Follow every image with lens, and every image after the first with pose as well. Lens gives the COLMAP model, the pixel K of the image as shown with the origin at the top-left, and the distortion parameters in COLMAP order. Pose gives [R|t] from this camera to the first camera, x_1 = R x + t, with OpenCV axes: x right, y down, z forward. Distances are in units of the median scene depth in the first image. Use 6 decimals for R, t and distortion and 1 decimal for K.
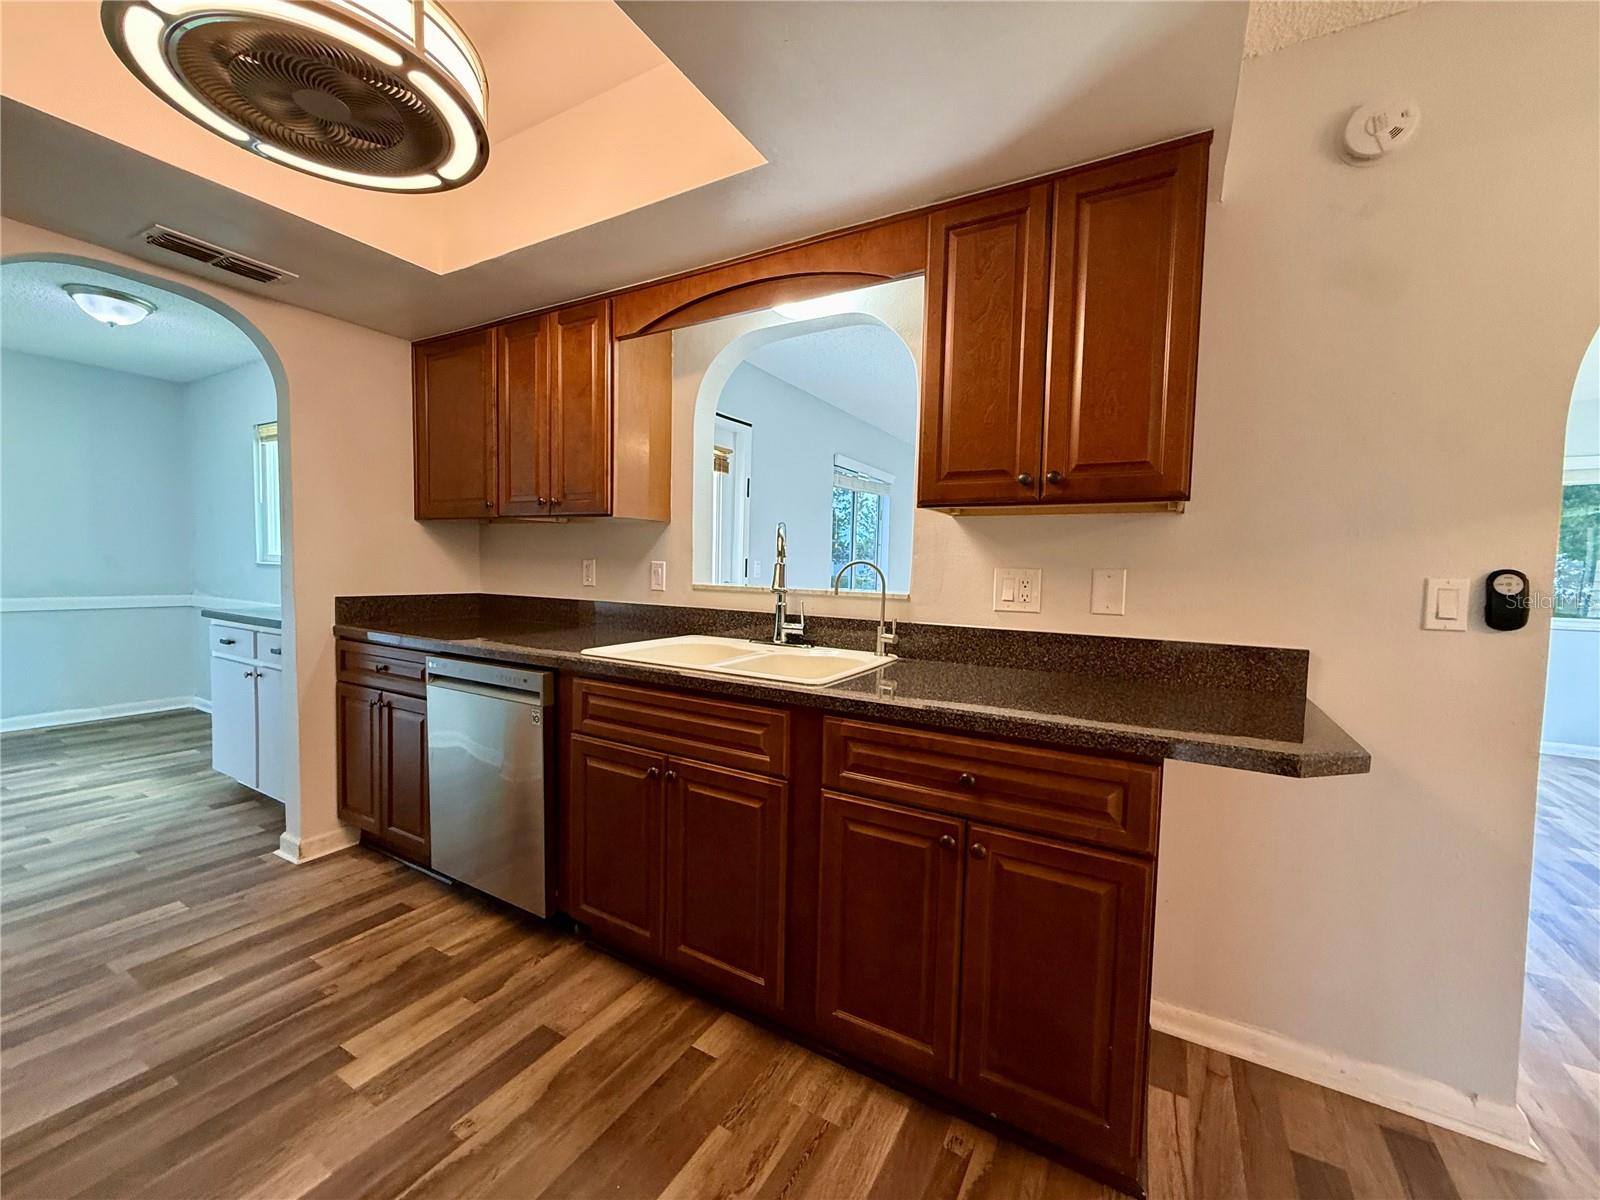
lens RADIAL K [[638.9, 0, 796.5], [0, 638.9, 600.3], [0, 0, 1]] dist [-0.000277, -0.000227]
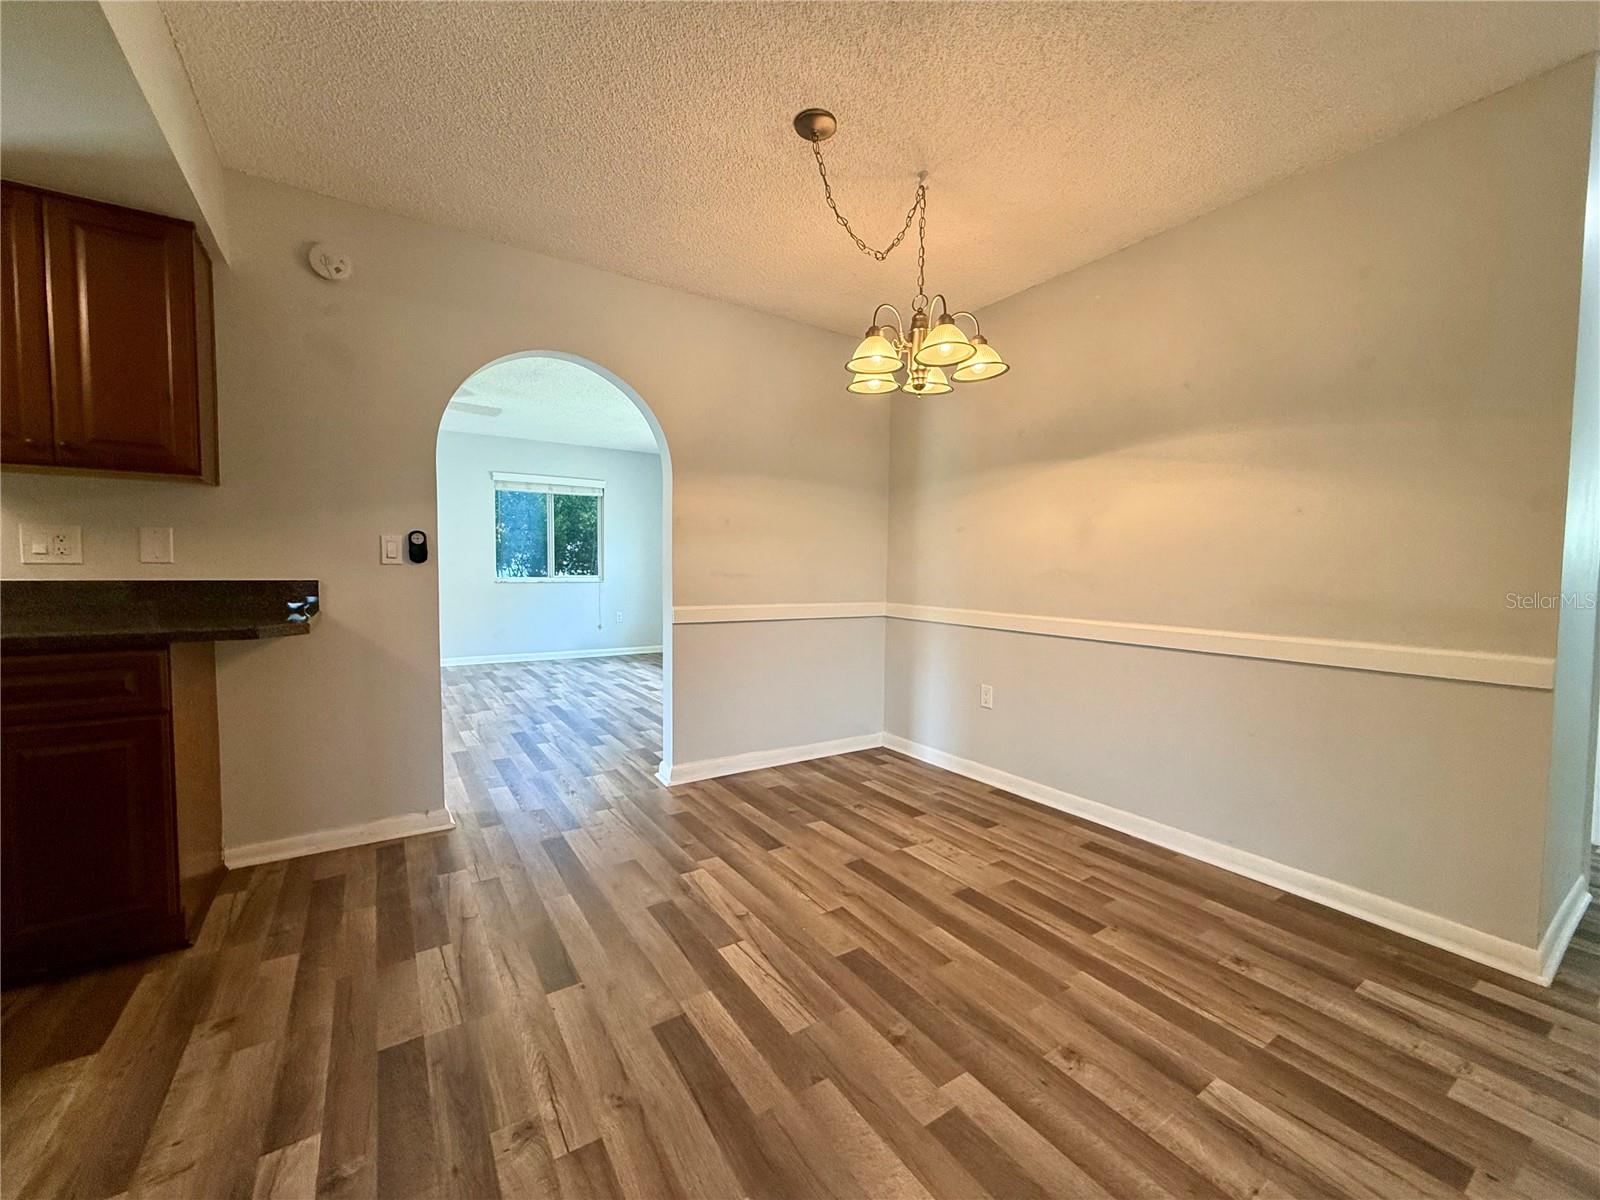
lens RADIAL K [[638.9, 0, 796.5], [0, 638.9, 600.3], [0, 0, 1]] dist [-0.000277, -0.000227]
pose [[0.444422, -0.064612, 0.893484, -0.077231], [0.045729, 0.997731, 0.049405, 0.095045], [-0.894650, 0.018901, 0.446369, -0.698928]]
